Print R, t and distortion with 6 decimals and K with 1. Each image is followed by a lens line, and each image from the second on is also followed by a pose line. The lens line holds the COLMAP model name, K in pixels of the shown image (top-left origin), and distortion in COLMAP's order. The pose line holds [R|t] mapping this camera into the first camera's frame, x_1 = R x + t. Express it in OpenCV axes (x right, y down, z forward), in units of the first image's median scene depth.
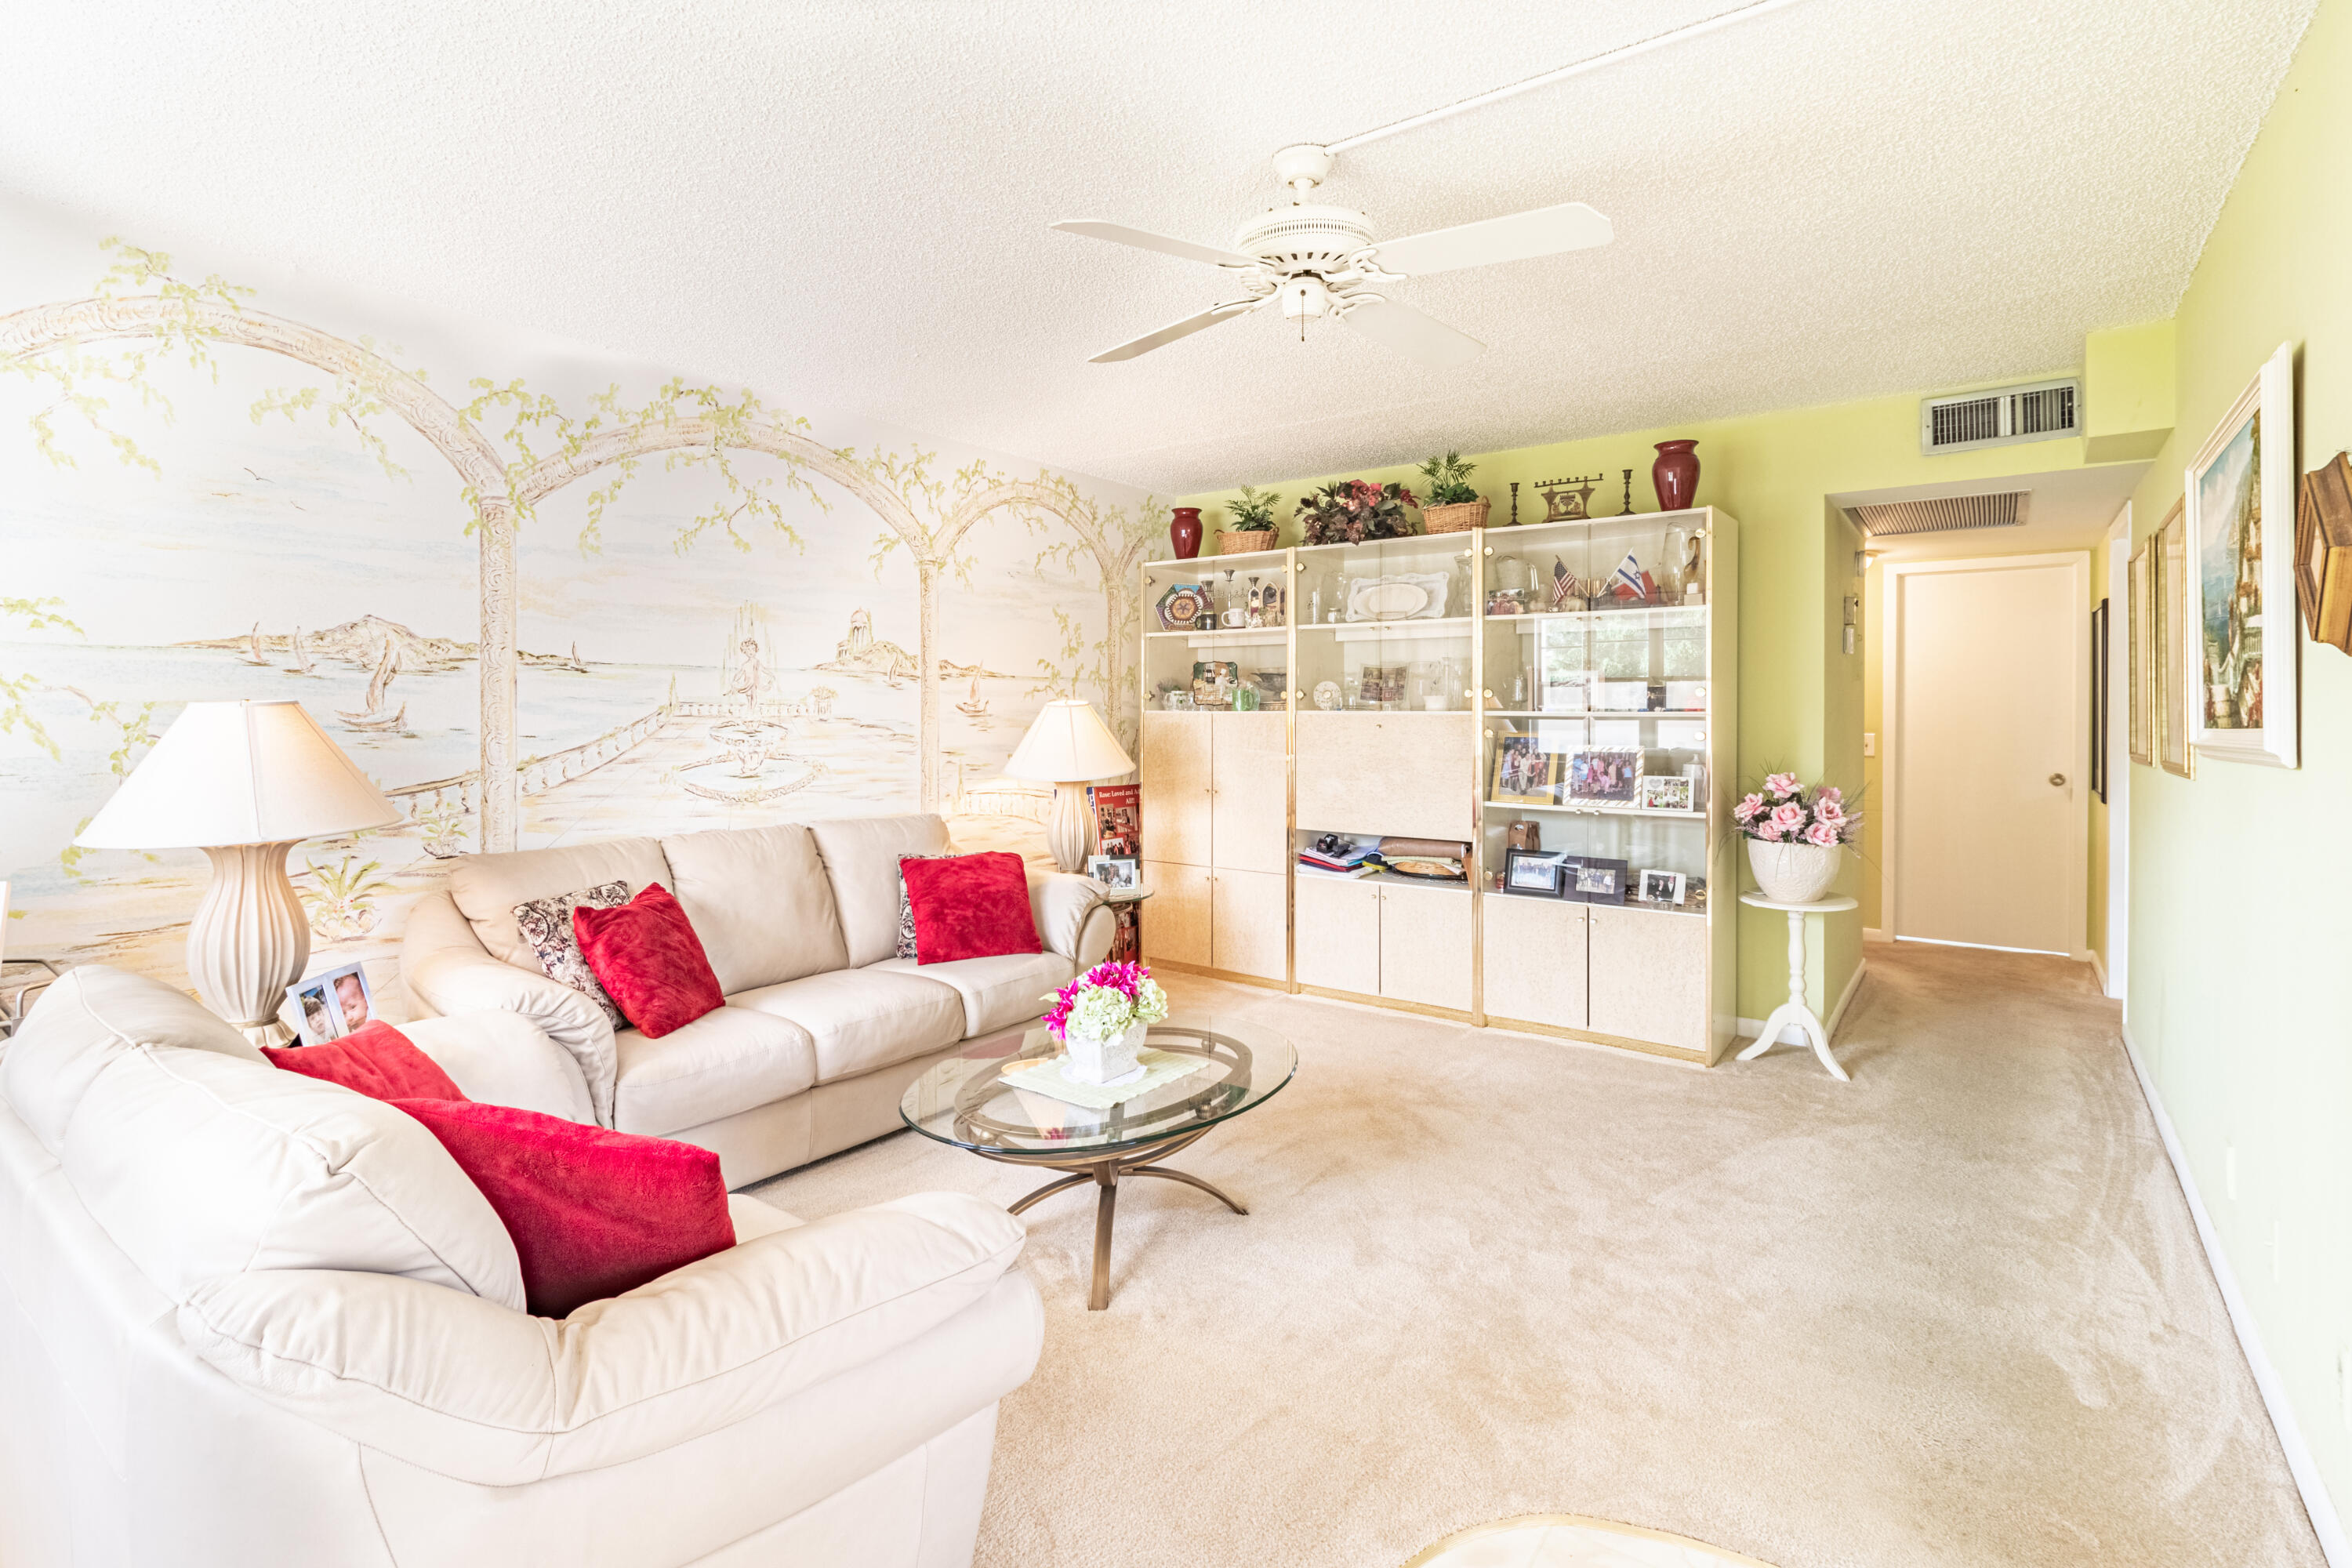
lens RADIAL K [[1147.5, 0, 1168.5], [0, 1147.5, 682.3], [0, 0, 1]] dist [0.000905, -0.000025]
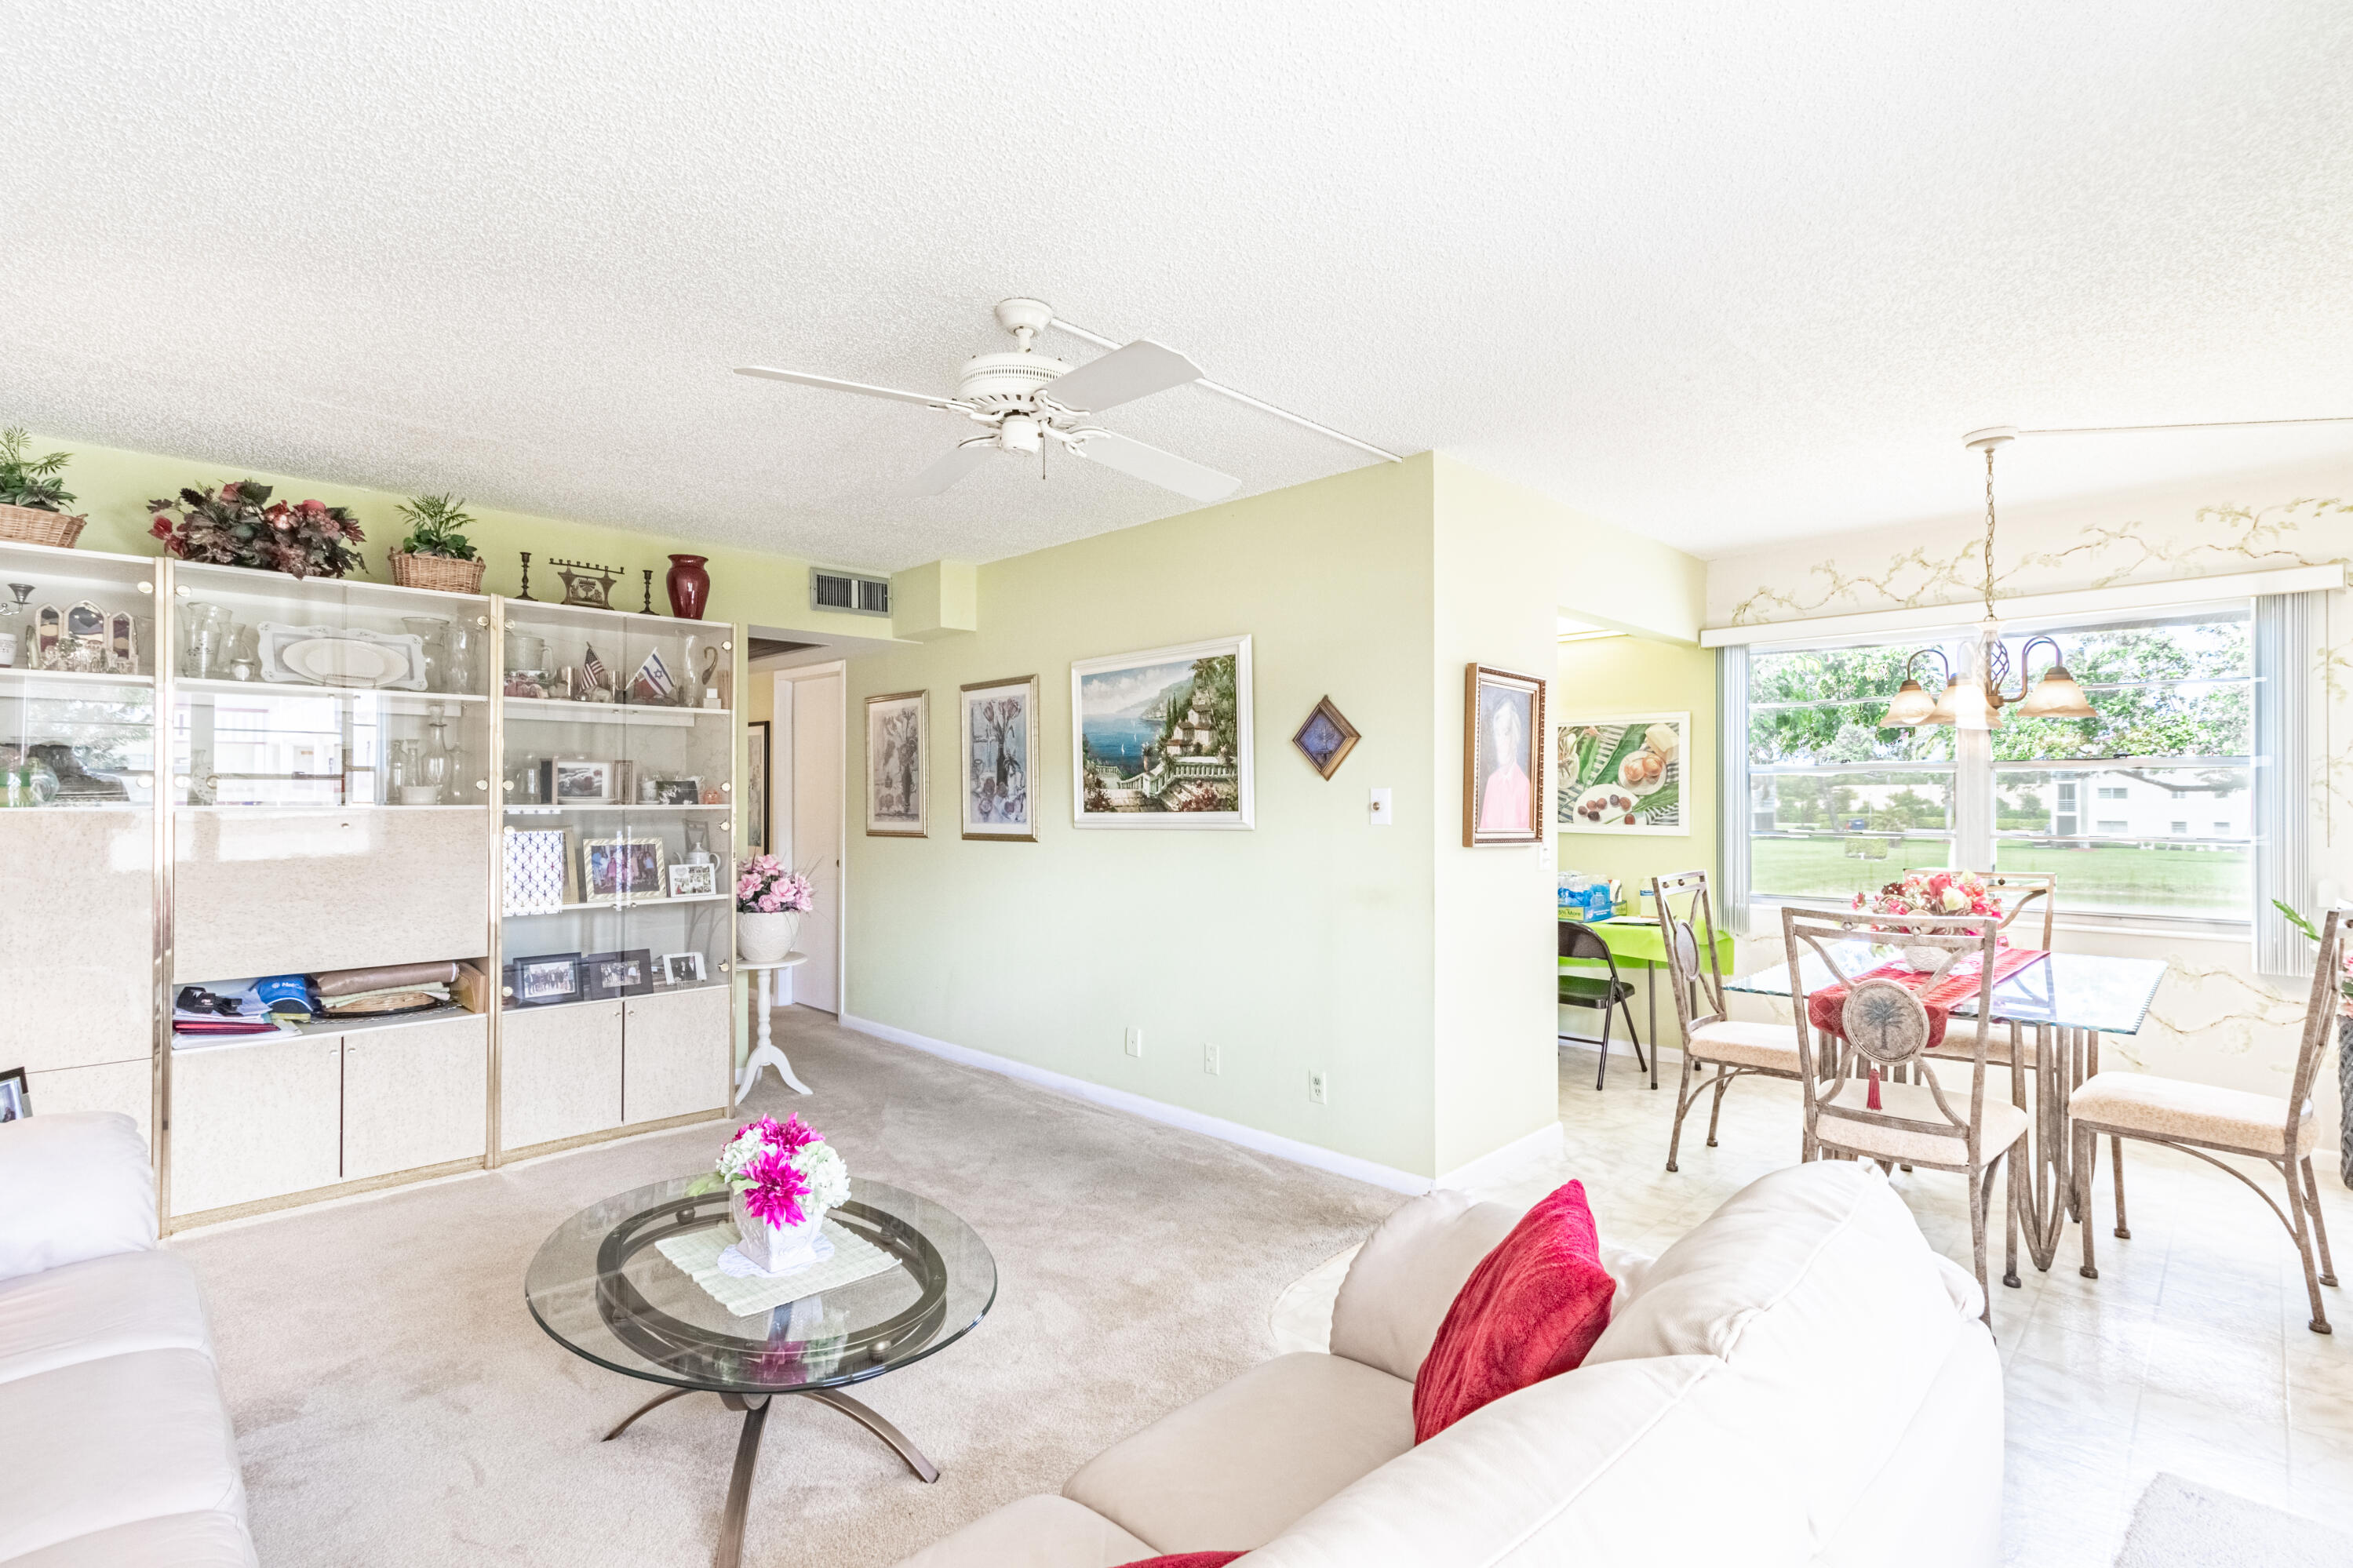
lens RADIAL K [[1138.4, 0, 1116.7], [0, 1138.4, 769.2], [0, 0, 1]] dist [0.001033, -0.000119]
pose [[0.144636, 0.024256, 0.989188, -0.554328], [-0.026104, 0.999445, -0.020691, 0.003771], [-0.989141, -0.022829, 0.145189, 0.435527]]
